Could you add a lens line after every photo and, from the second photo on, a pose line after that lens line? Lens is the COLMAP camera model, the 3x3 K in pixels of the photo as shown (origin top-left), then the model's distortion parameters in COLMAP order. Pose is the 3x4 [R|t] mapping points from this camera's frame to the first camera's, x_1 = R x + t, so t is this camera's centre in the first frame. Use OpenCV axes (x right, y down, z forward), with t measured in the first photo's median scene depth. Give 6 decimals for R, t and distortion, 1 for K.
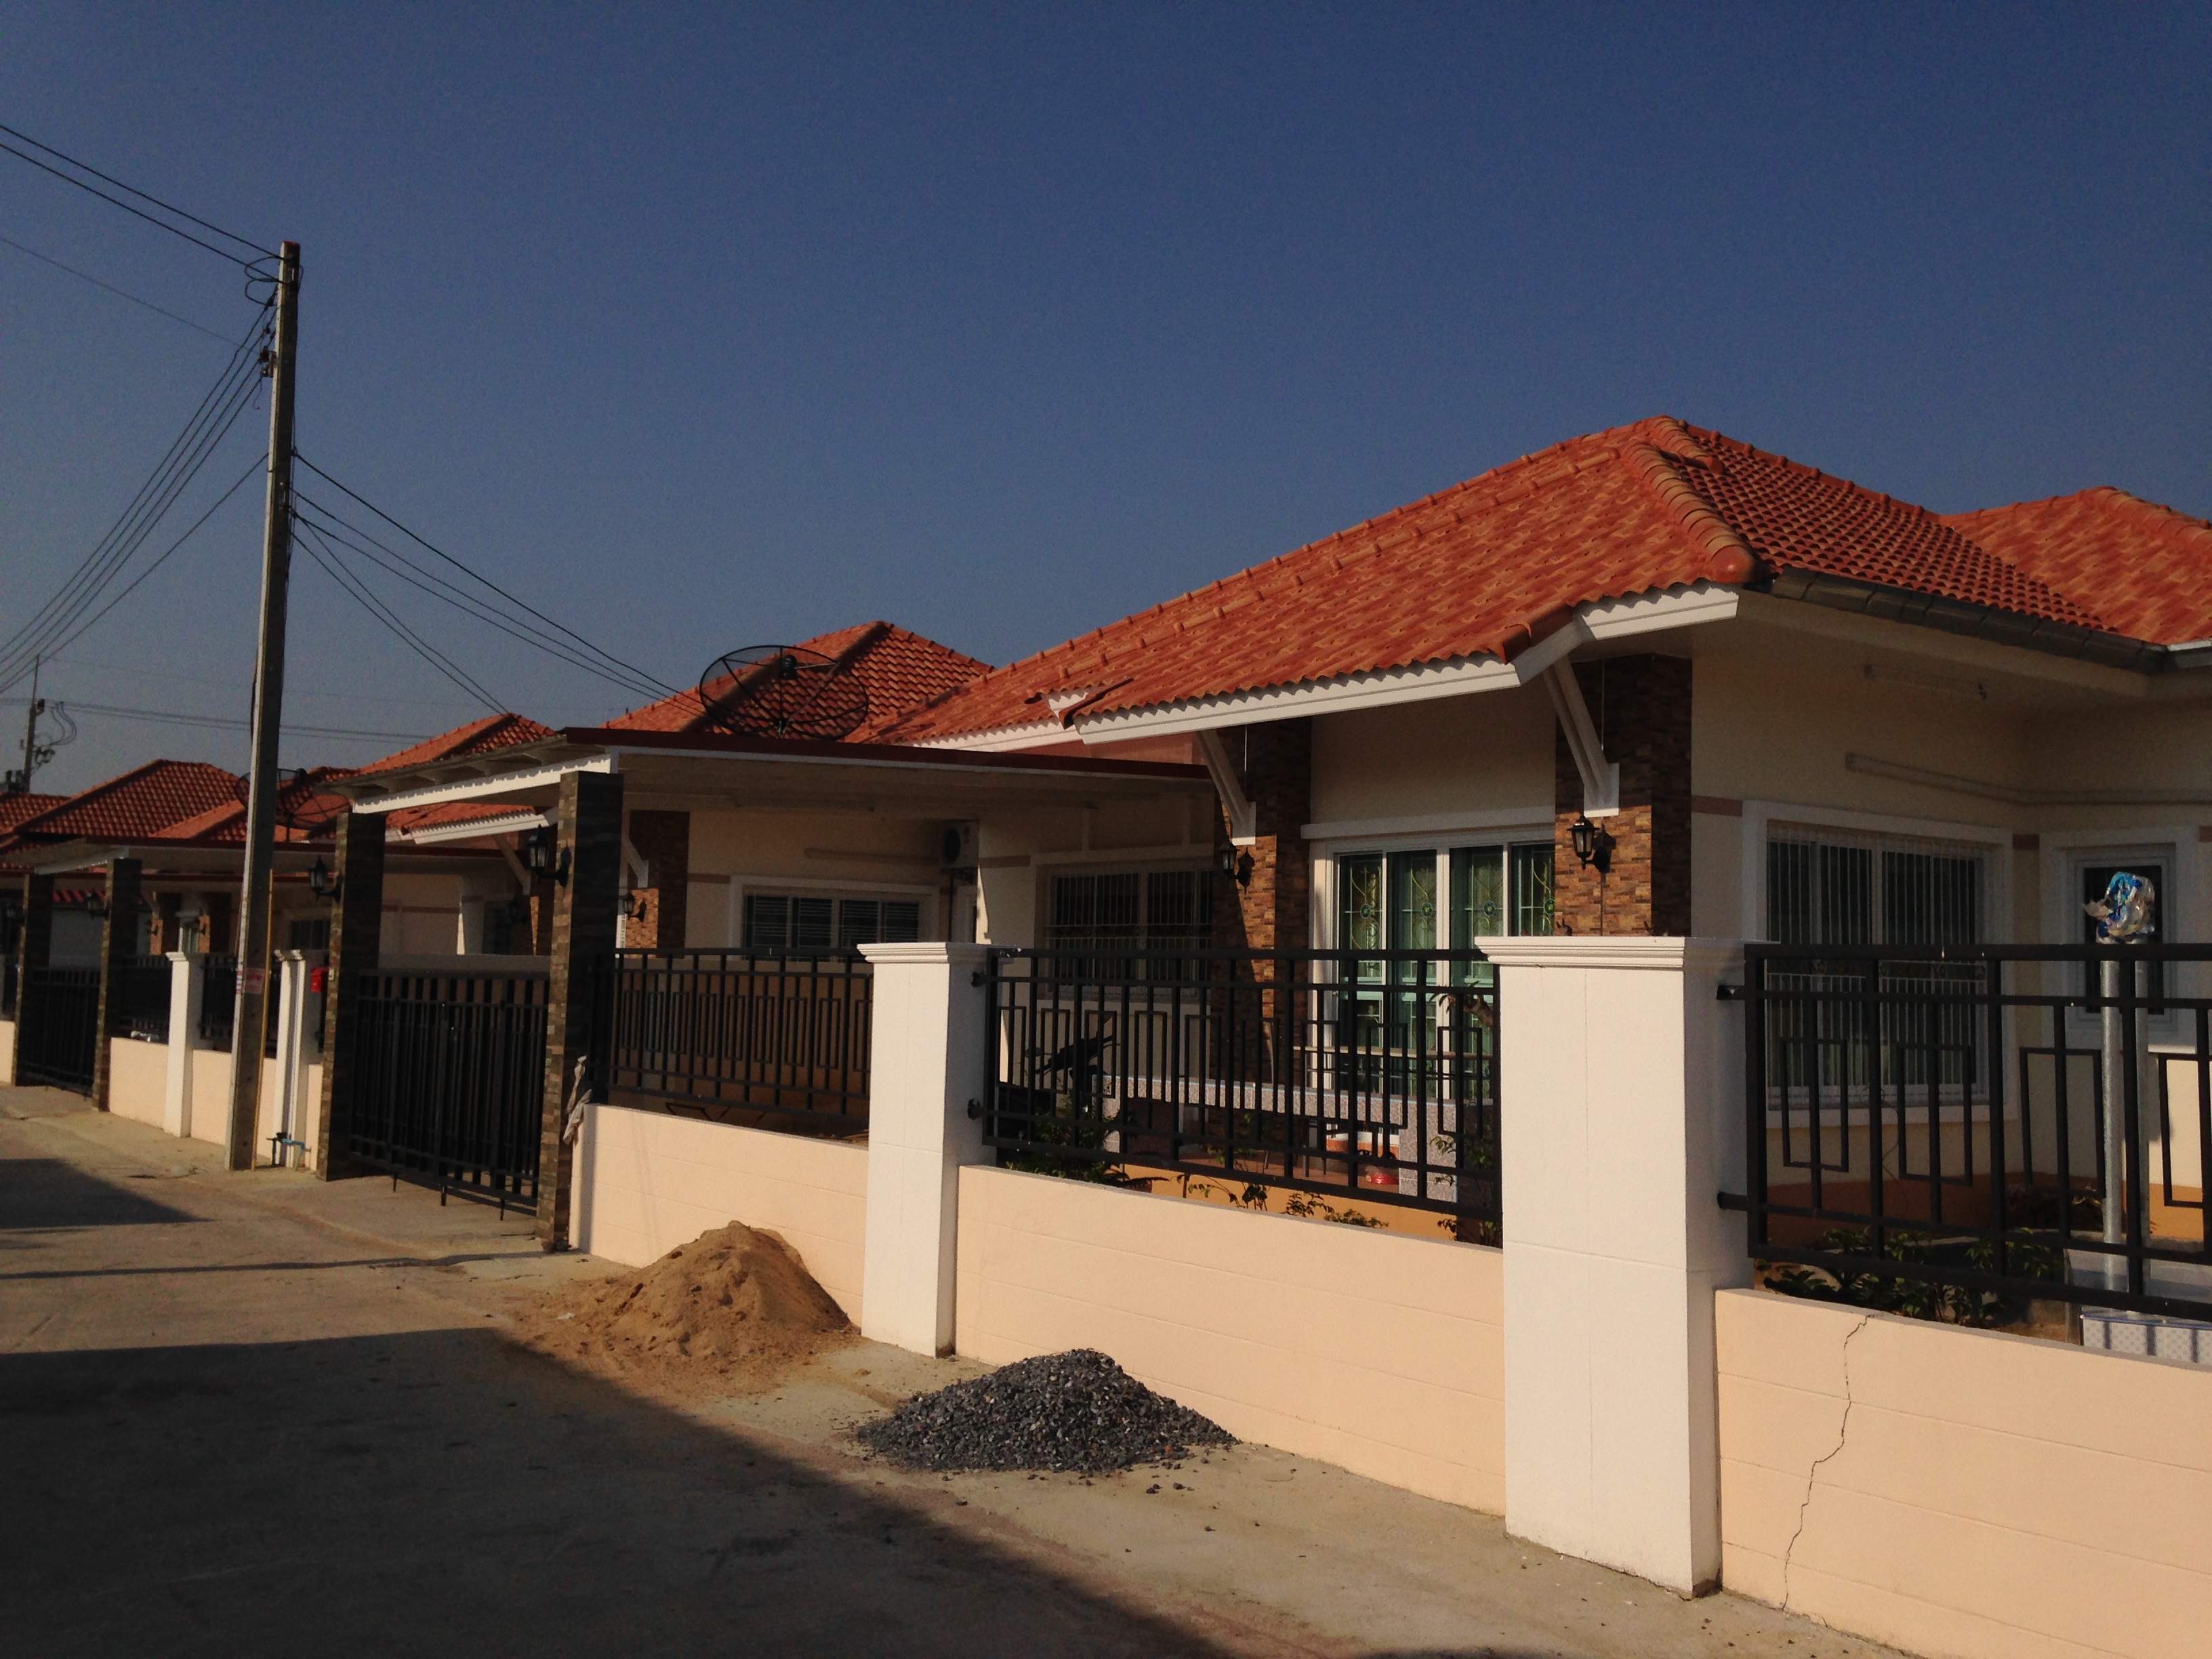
lens RADIAL K [[2134.1, 0, 1107.0], [0, 2134.1, 817.0], [0, 0, 1]] dist [0.163755, -0.370715]
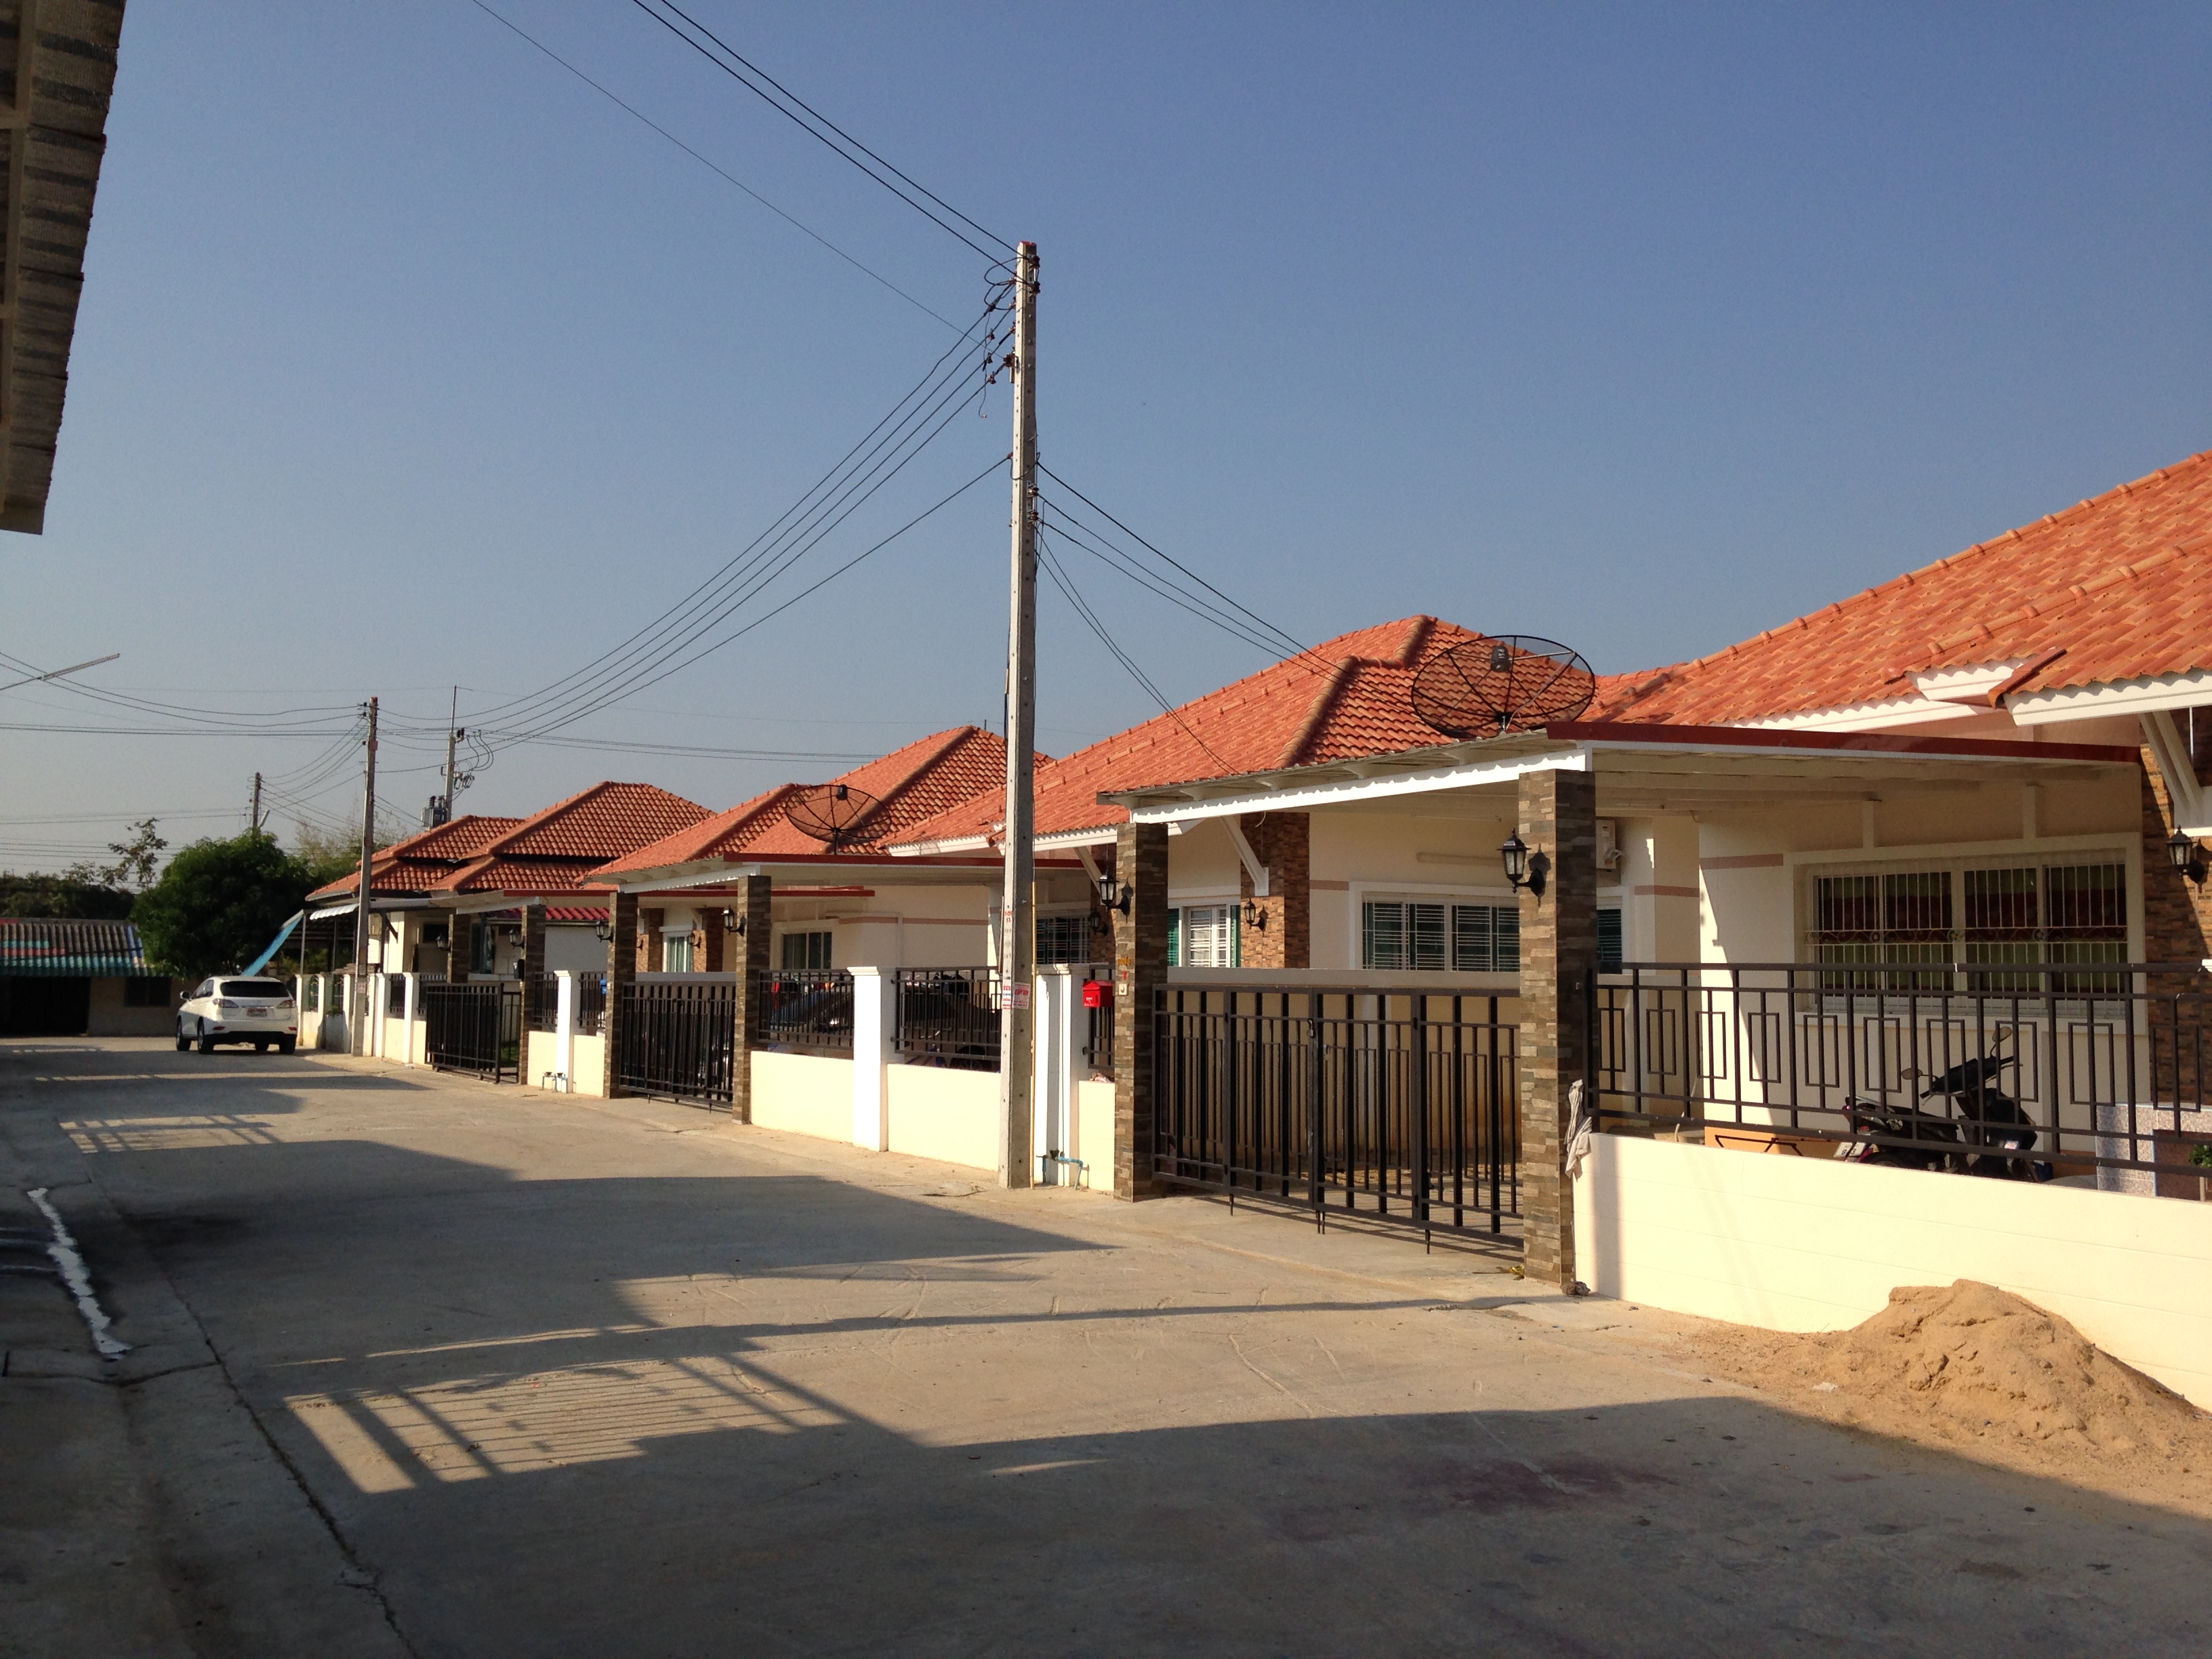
lens RADIAL K [[2149.1, 0, 1106.0], [0, 2149.1, 829.5], [0, 0, 1]] dist [0.170589, -0.374773]
pose [[0.986614, -0.022044, -0.161577, -0.190847], [0.022718, 0.999739, 0.002324, -0.001489], [0.161484, -0.005964, 0.986857, 0.039692]]
